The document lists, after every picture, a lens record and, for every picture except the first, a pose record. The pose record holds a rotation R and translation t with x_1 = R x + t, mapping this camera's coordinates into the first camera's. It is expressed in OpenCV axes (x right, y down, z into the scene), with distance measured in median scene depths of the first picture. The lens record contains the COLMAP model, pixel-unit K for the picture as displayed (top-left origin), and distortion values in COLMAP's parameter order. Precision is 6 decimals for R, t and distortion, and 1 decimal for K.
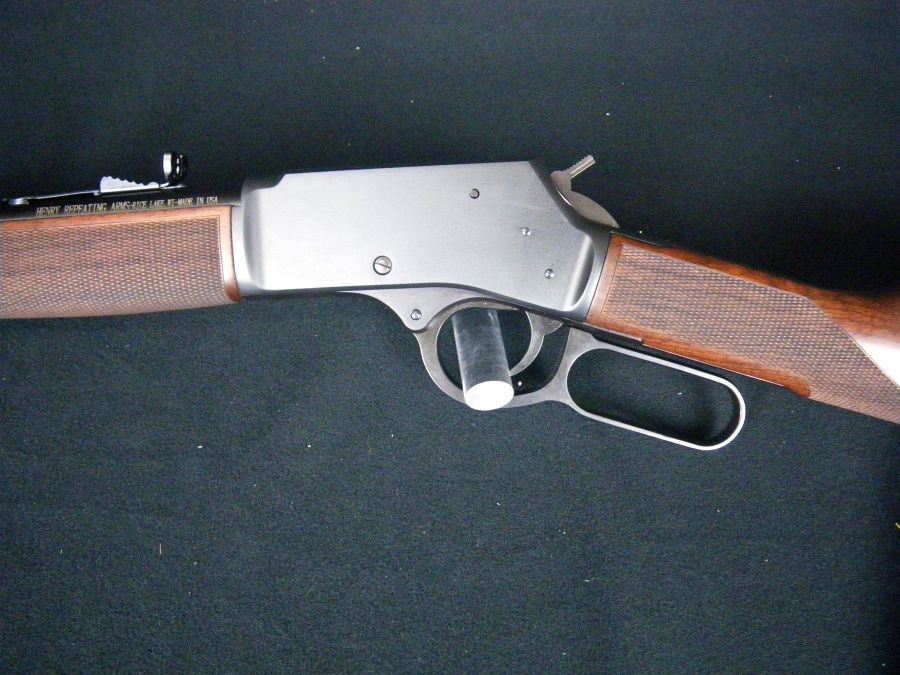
lens RADIAL K [[889.4, 0, 450.0], [0, 889.4, 337.5], [0, 0, 1]] dist [-0.161396, 0.008389]
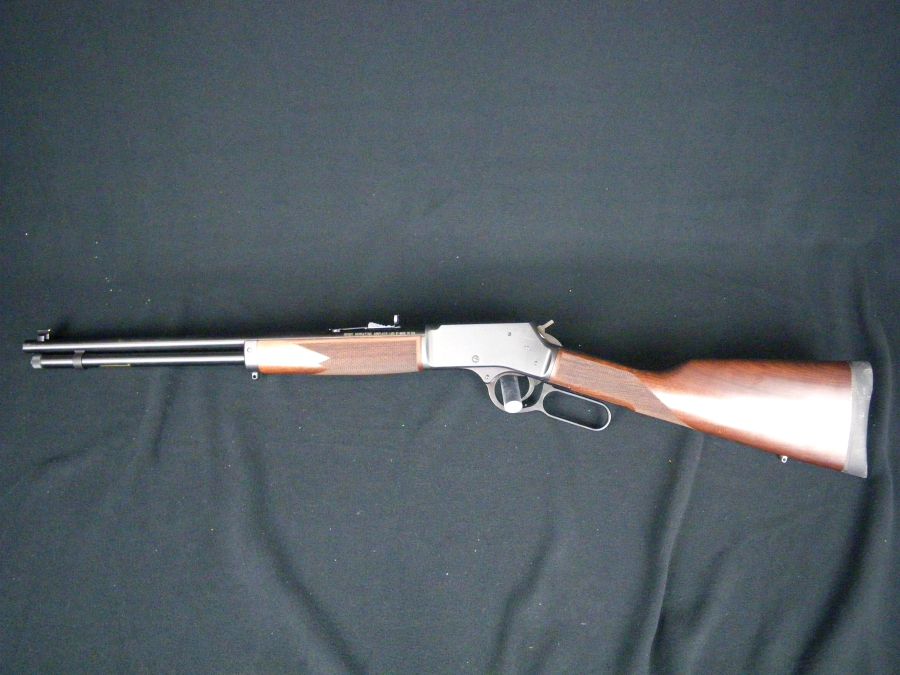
lens RADIAL K [[889.4, 0, 450.0], [0, 889.4, 337.5], [0, 0, 1]] dist [-0.161396, 0.008389]
pose [[0.998013, 0.019288, -0.059981, 0.009285], [-0.025090, 0.994916, -0.097537, 0.122865], [0.057795, 0.098848, 0.993423, -1.731503]]
